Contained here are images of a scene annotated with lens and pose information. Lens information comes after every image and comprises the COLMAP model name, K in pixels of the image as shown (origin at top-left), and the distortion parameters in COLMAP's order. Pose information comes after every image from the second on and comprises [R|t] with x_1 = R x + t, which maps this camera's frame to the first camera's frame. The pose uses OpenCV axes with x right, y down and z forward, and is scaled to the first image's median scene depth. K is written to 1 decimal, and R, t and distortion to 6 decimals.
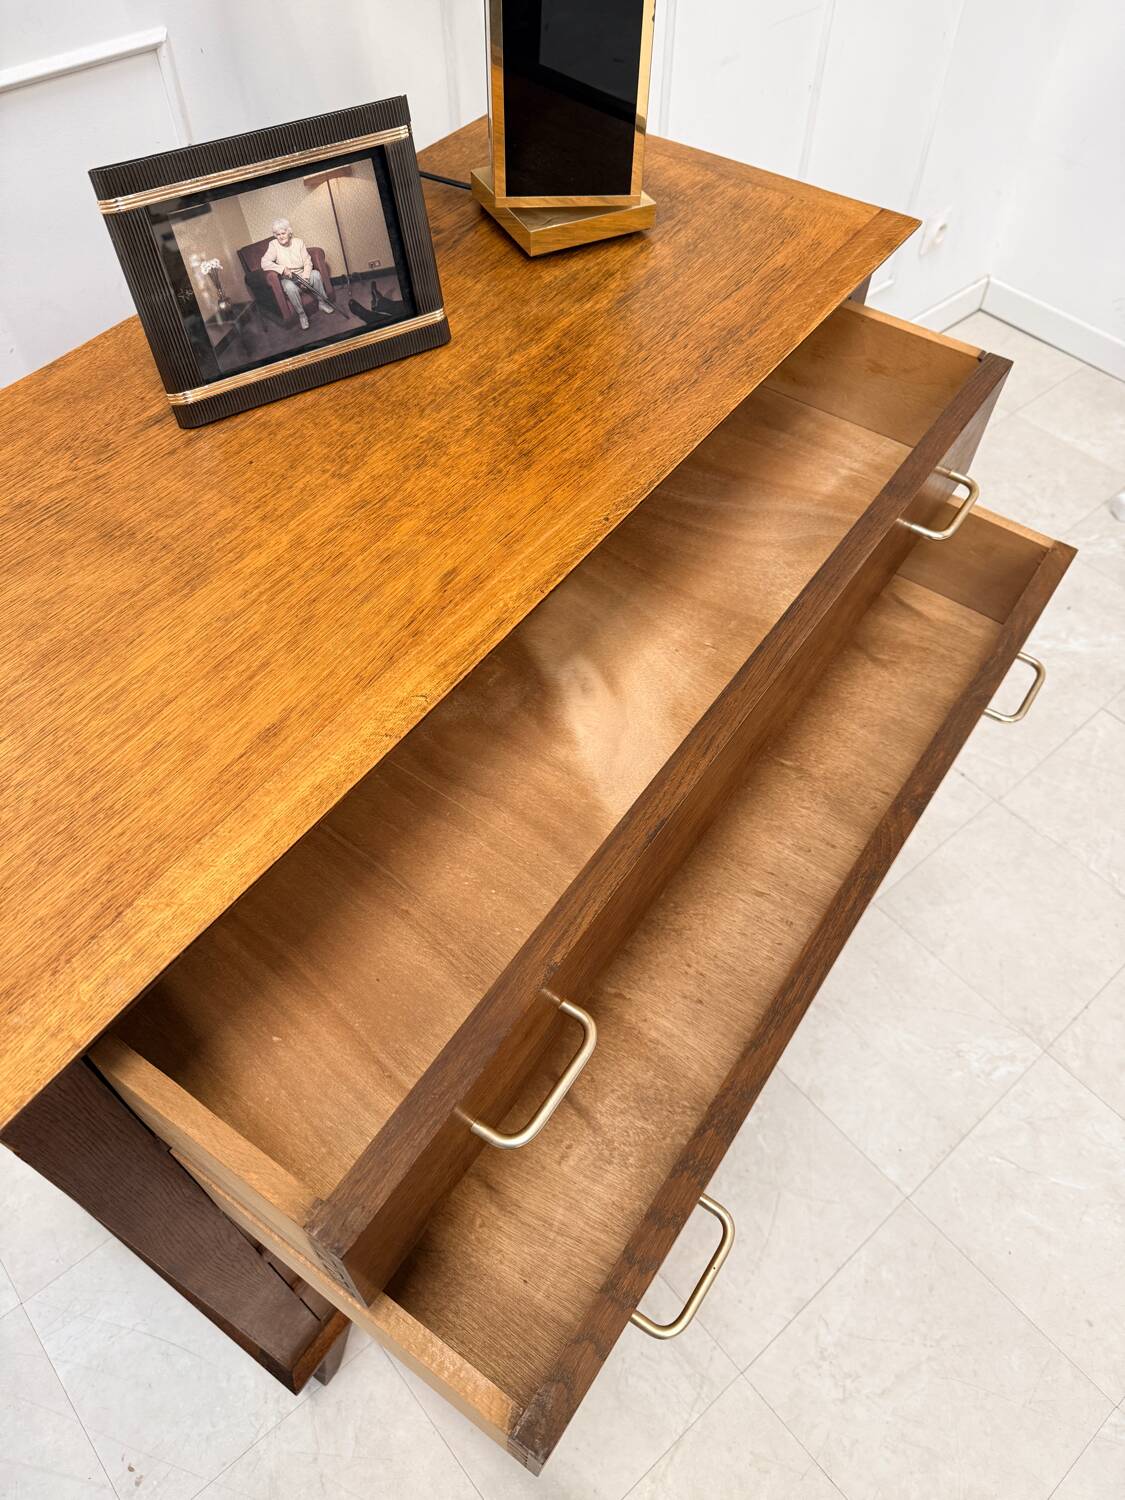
lens RADIAL K [[1066.0, 0, 559.9], [0, 1066.0, 754.4], [0, 0, 1]] dist [-0.004942, -0.006319]
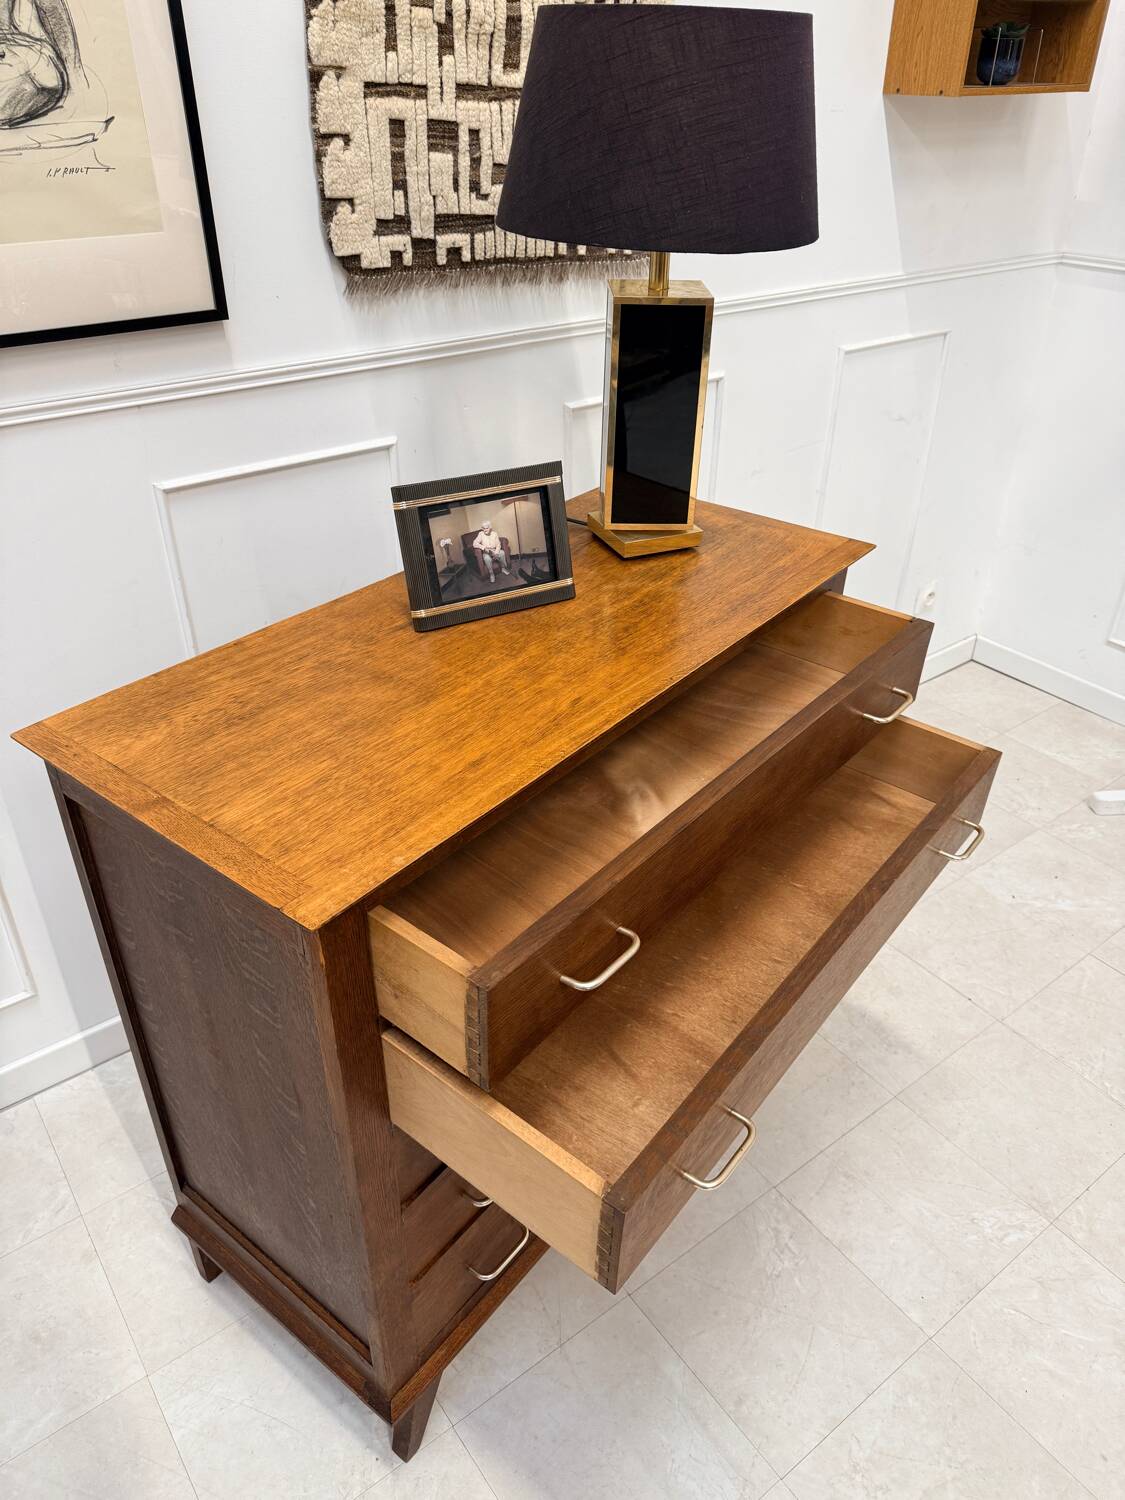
lens RADIAL K [[1066.5, 0, 562.3], [0, 1066.5, 752.4], [0, 0, 1]] dist [0.006245, -0.009672]
pose [[0.998100, 0.030420, -0.053578, -0.018919], [-0.046813, 0.939802, -0.338499, 0.263053], [0.040055, 0.340364, 0.939440, -0.306303]]
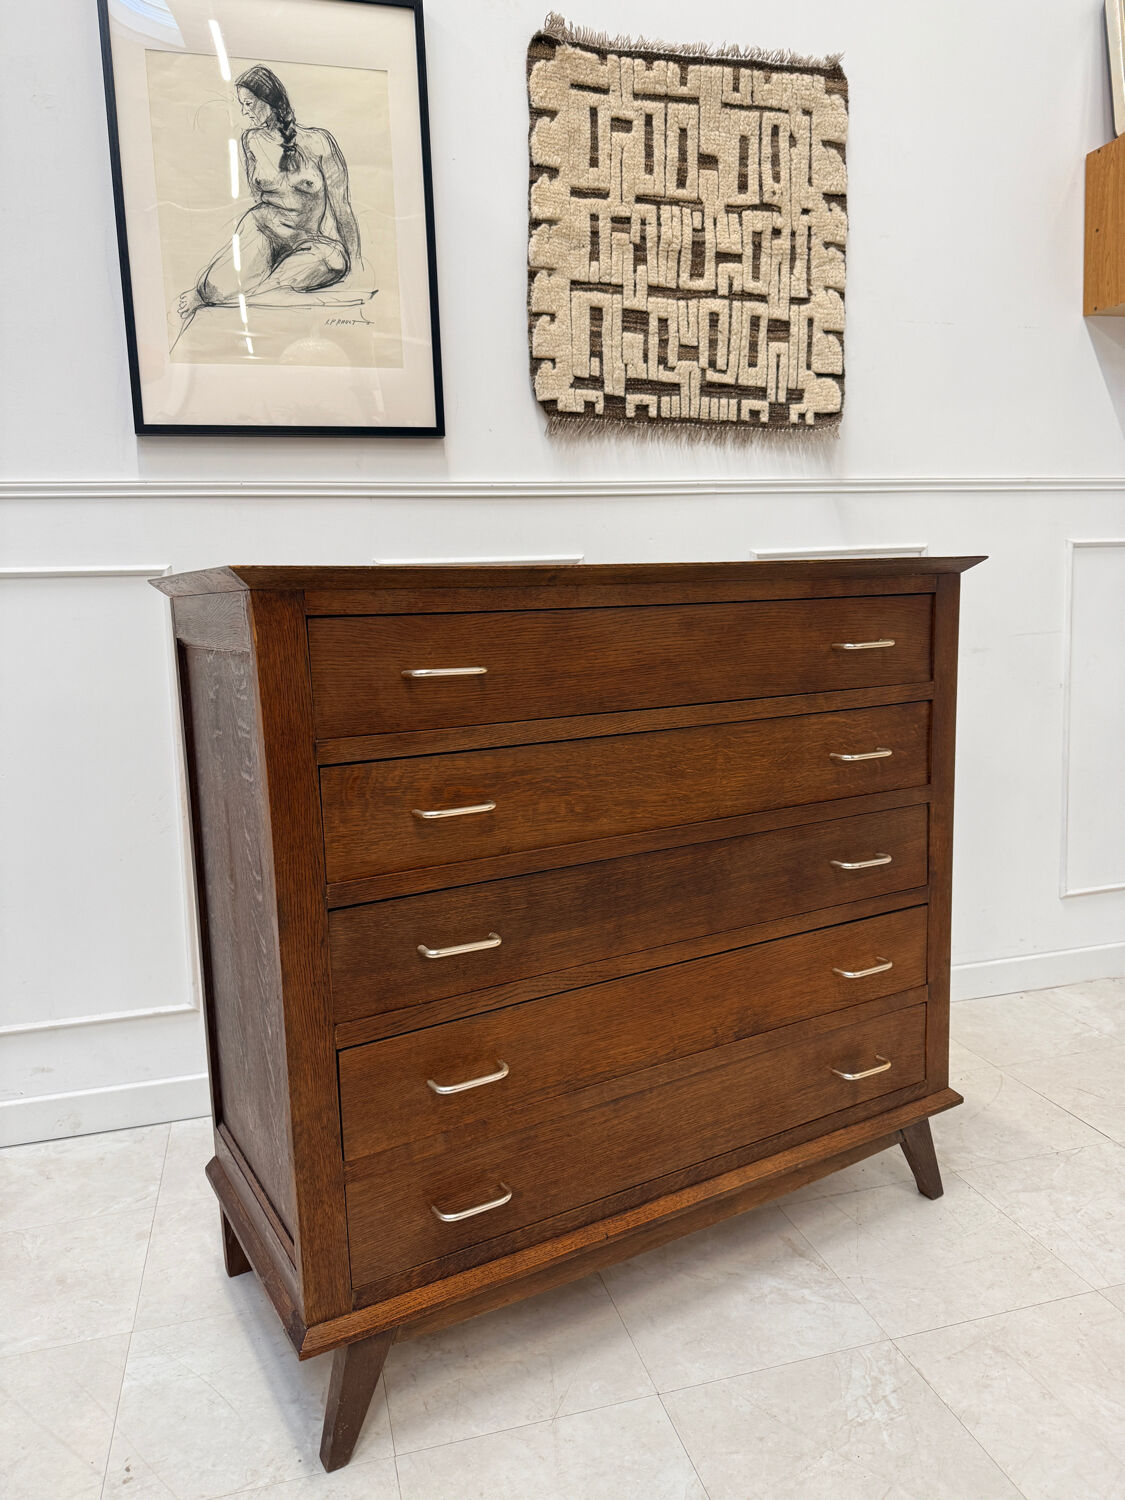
lens RADIAL K [[1060.4, 0, 562.5], [0, 1060.4, 750.0], [0, 0, 1]] dist [0.023906, -0.032558]
pose [[0.904899, 0.015856, -0.425331, 0.350473], [-0.308408, 0.713119, -0.629560, 0.666259], [0.293330, 0.700863, 0.650191, 0.014105]]
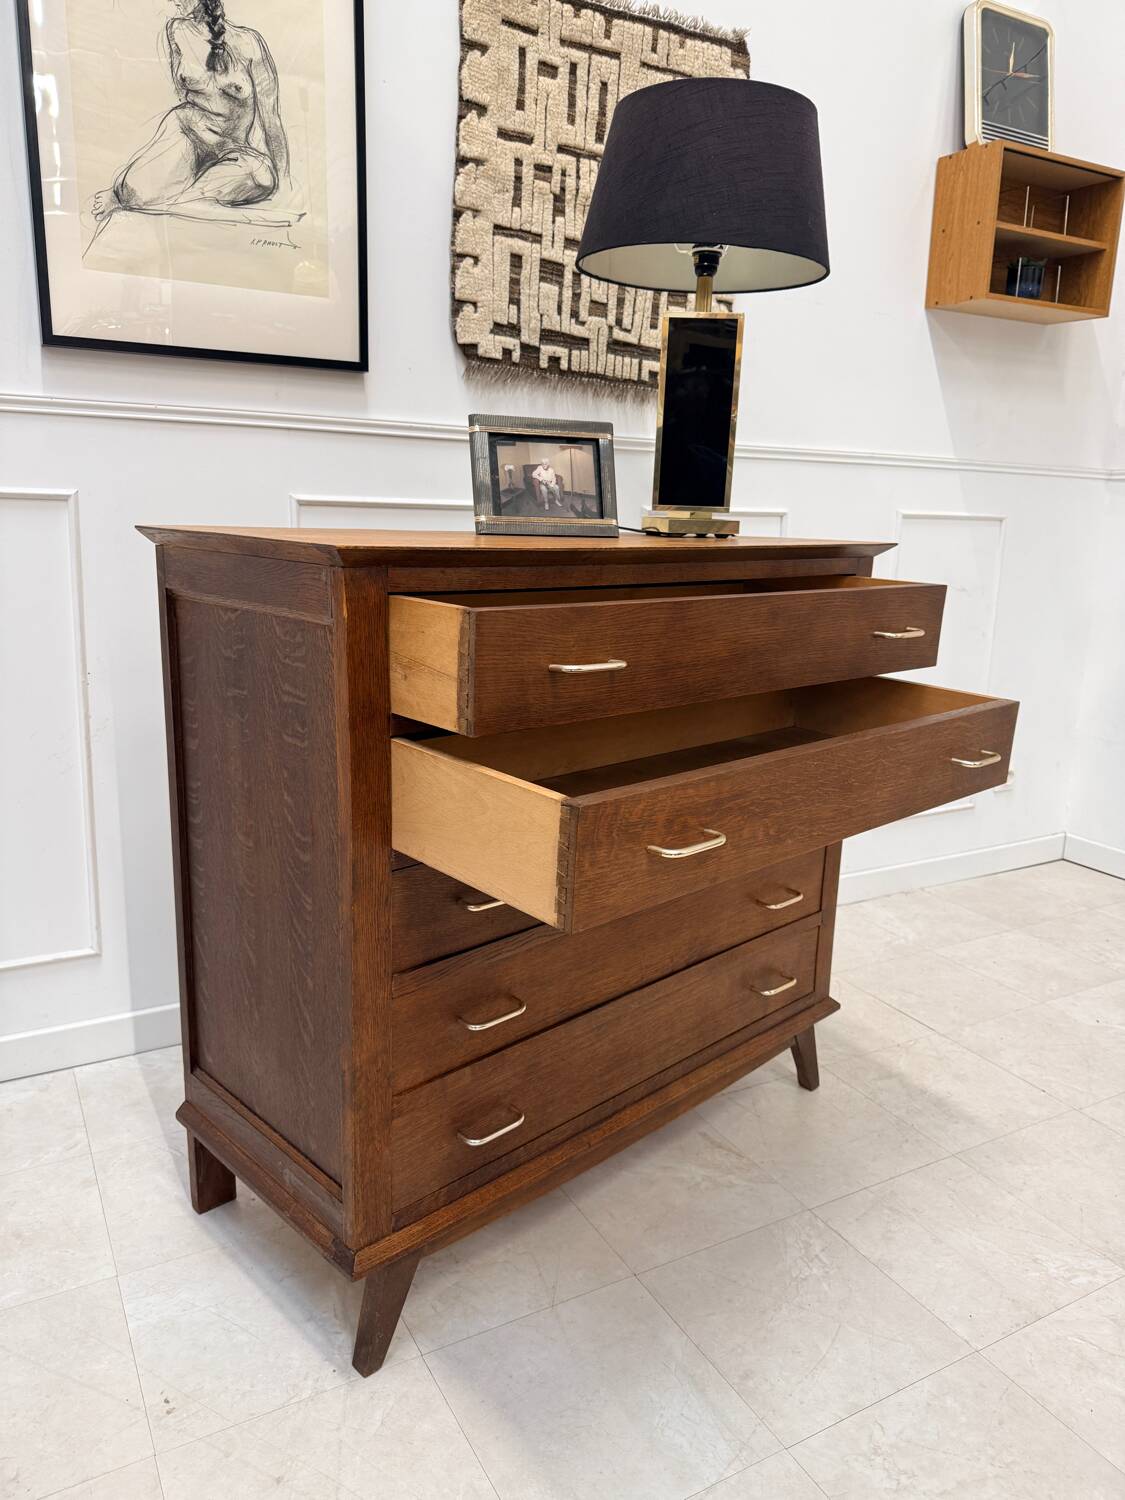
lens RADIAL K [[1066.5, 0, 562.3], [0, 1066.5, 752.4], [0, 0, 1]] dist [0.006245, -0.009672]
pose [[0.980708, 0.060555, -0.185863, 0.116854], [-0.165343, 0.764169, -0.623464, 0.742256], [0.104277, 0.642167, 0.759439, -0.135290]]
